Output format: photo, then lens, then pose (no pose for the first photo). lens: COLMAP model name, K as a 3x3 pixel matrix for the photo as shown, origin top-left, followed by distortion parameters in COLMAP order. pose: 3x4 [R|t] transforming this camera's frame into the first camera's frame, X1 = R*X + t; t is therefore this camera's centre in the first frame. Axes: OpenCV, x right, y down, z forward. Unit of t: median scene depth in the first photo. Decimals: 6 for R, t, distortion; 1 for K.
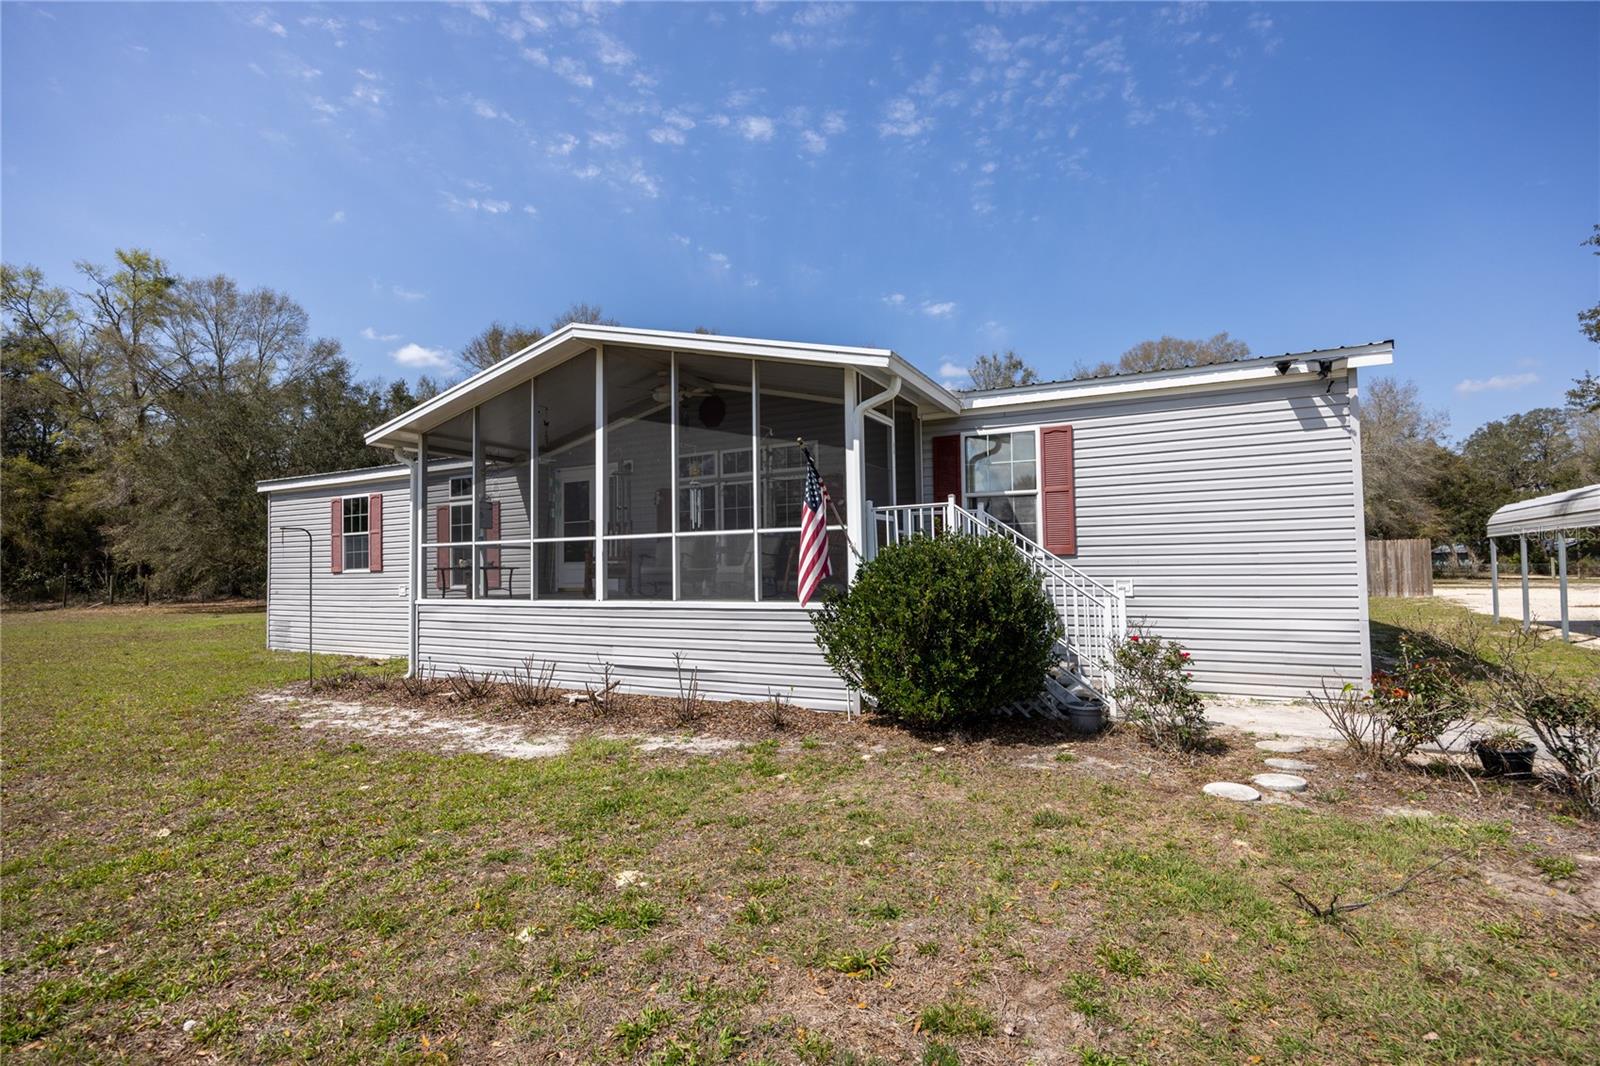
lens RADIAL K [[754.1, 0, 806.3], [0, 754.1, 534.3], [0, 0, 1]] dist [-0.013150, 0.004689]
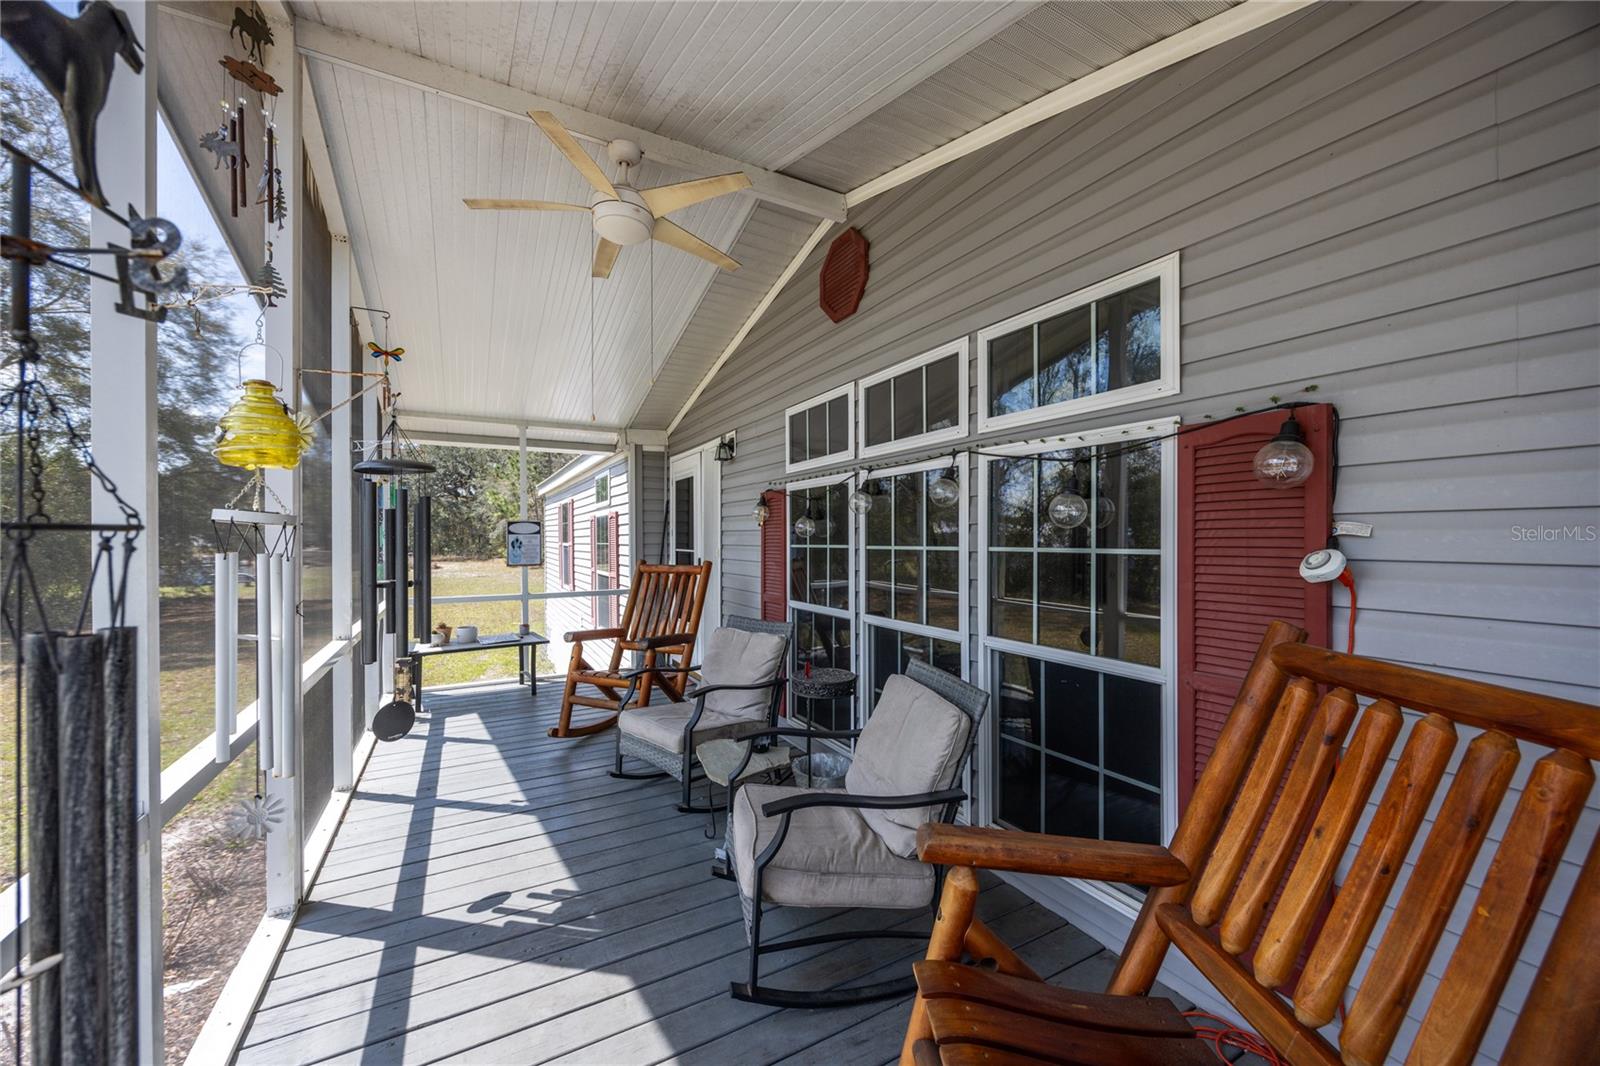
lens RADIAL K [[613.0, 0, 802.2], [0, 613.0, 527.1], [0, 0, 1]] dist [0.001673, 0.000097]
pose [[0.832499, 0.003003, -0.554018, 0.029908], [0.019777, 0.999187, 0.035134, -0.070542], [0.553673, -0.040206, 0.831763, 0.981583]]
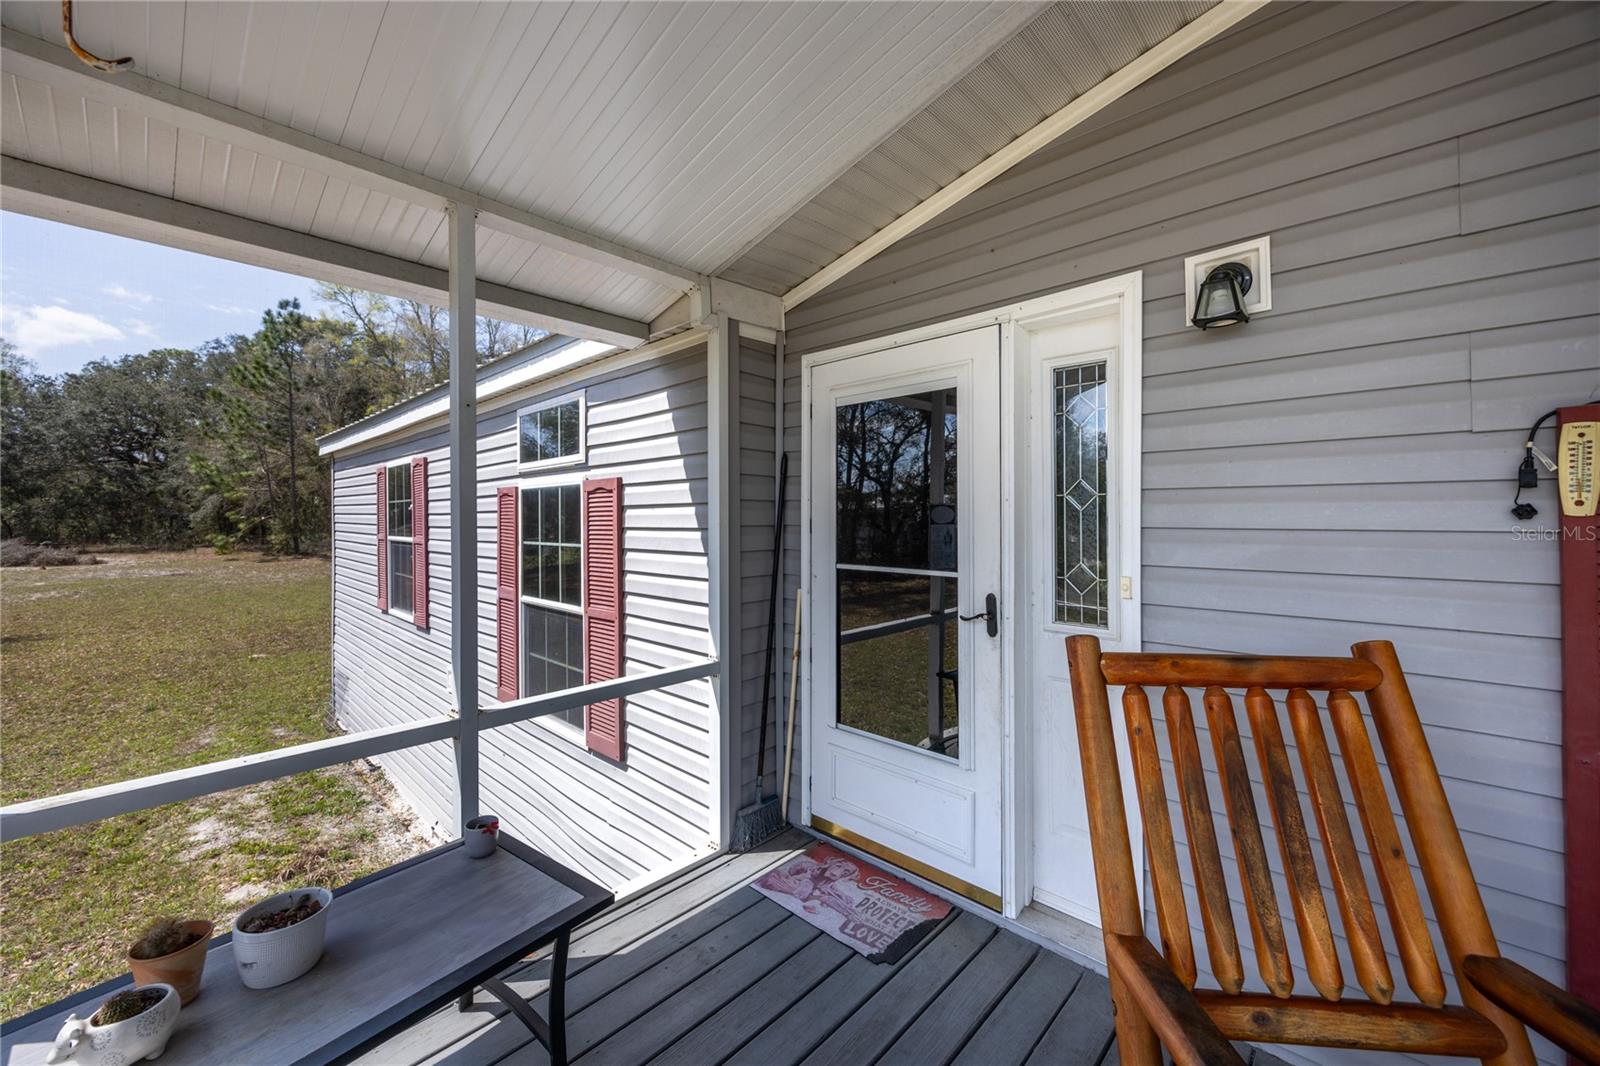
lens RADIAL K [[625.1, 0, 809.9], [0, 625.1, 508.5], [0, 0, 1]] dist [-0.001407, -0.000186]
pose [[0.963456, 0.010851, -0.267646, -0.406689], [-0.001294, 0.999356, 0.035861, -0.062157], [0.267862, -0.034204, 0.962850, 1.183065]]
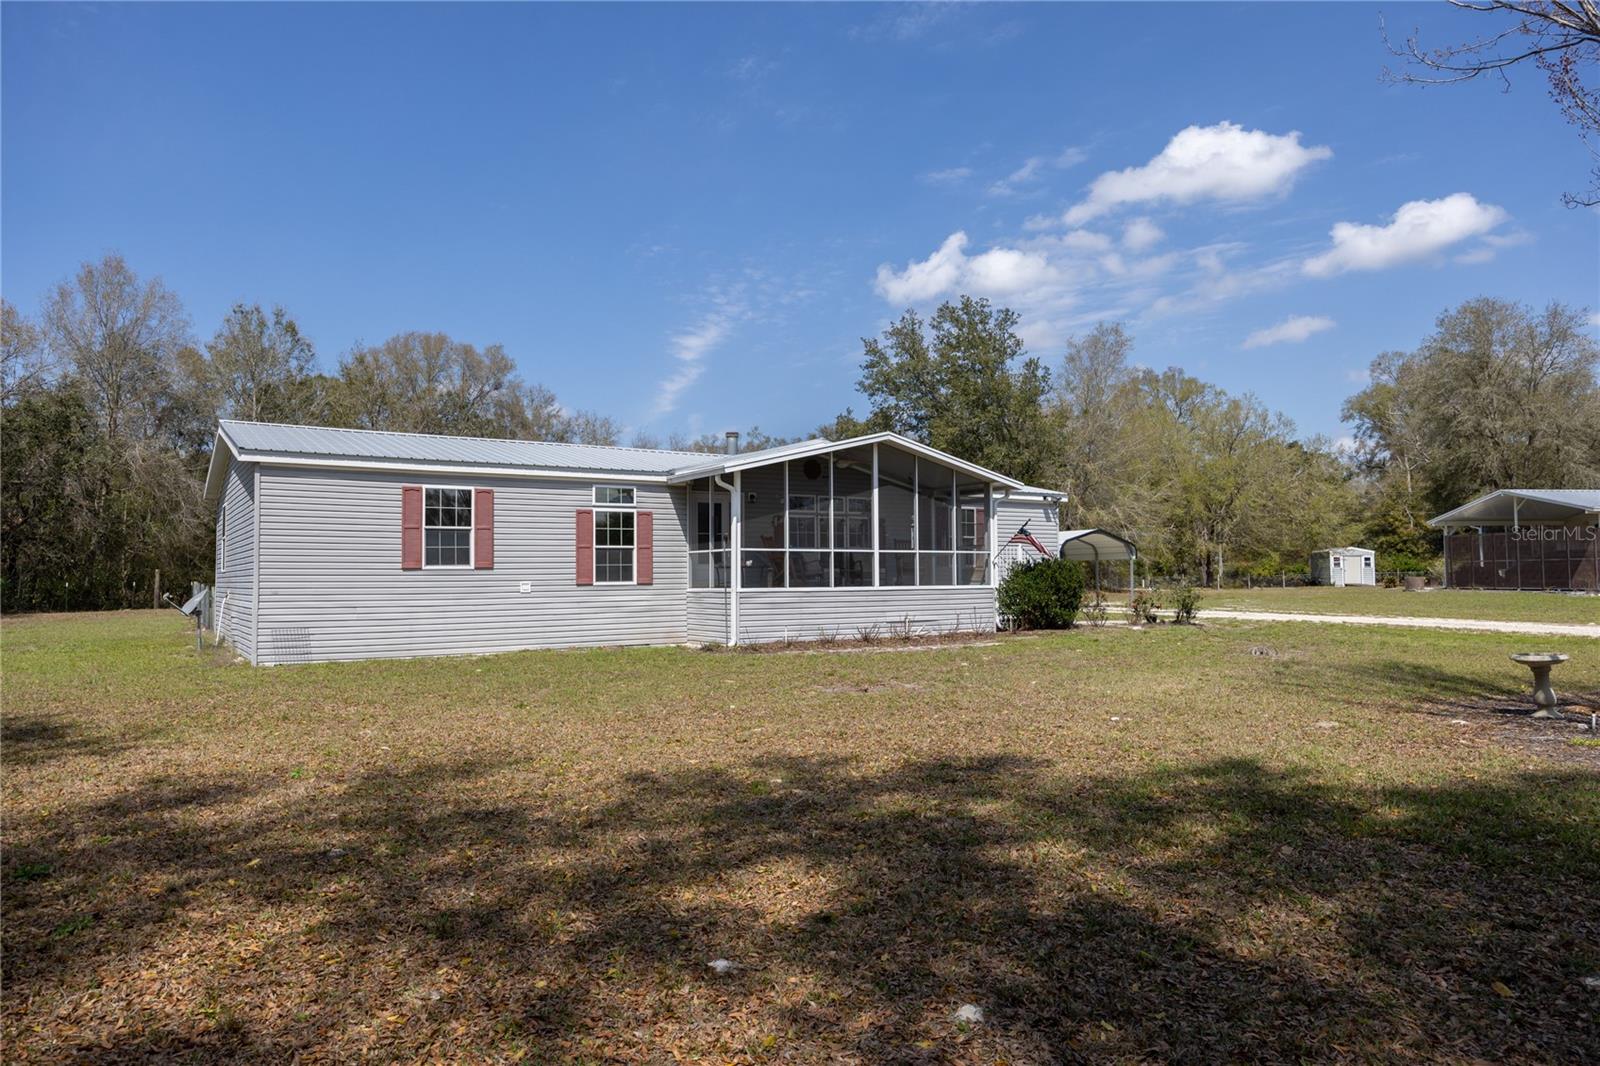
lens RADIAL K [[1023.6, 0, 804.8], [0, 1023.6, 531.1], [0, 0, 1]] dist [-0.004888, -0.002557]
pose [[0.482274, 0.051084, 0.874529, -2.610655], [-0.040360, 0.998534, -0.036070, 0.054993], [-0.875090, -0.017900, 0.483629, -0.011542]]
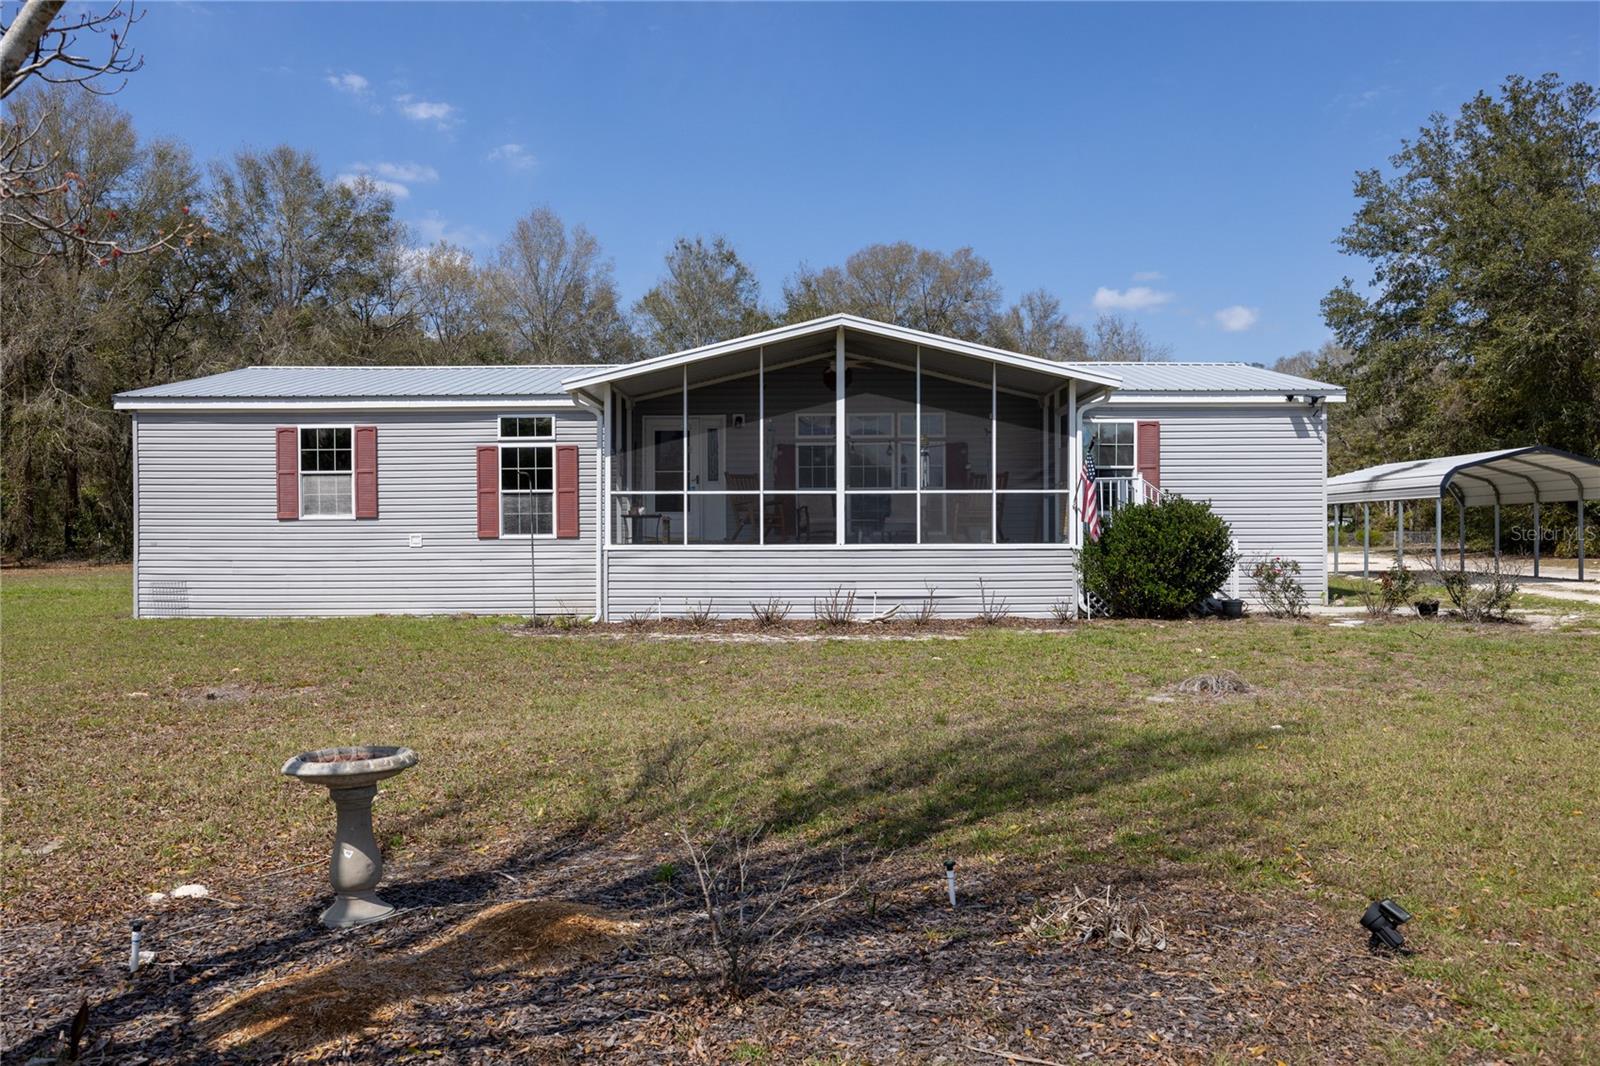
lens RADIAL K [[1208.0, 0, 804.9], [0, 1208.0, 536.5], [0, 0, 1]] dist [0.000539, 0.003809]
pose [[0.892099, 0.009107, 0.451748, -1.268747], [-0.030852, 0.998691, 0.040794, -0.001361], [-0.450785, -0.050330, 0.891212, -0.733878]]
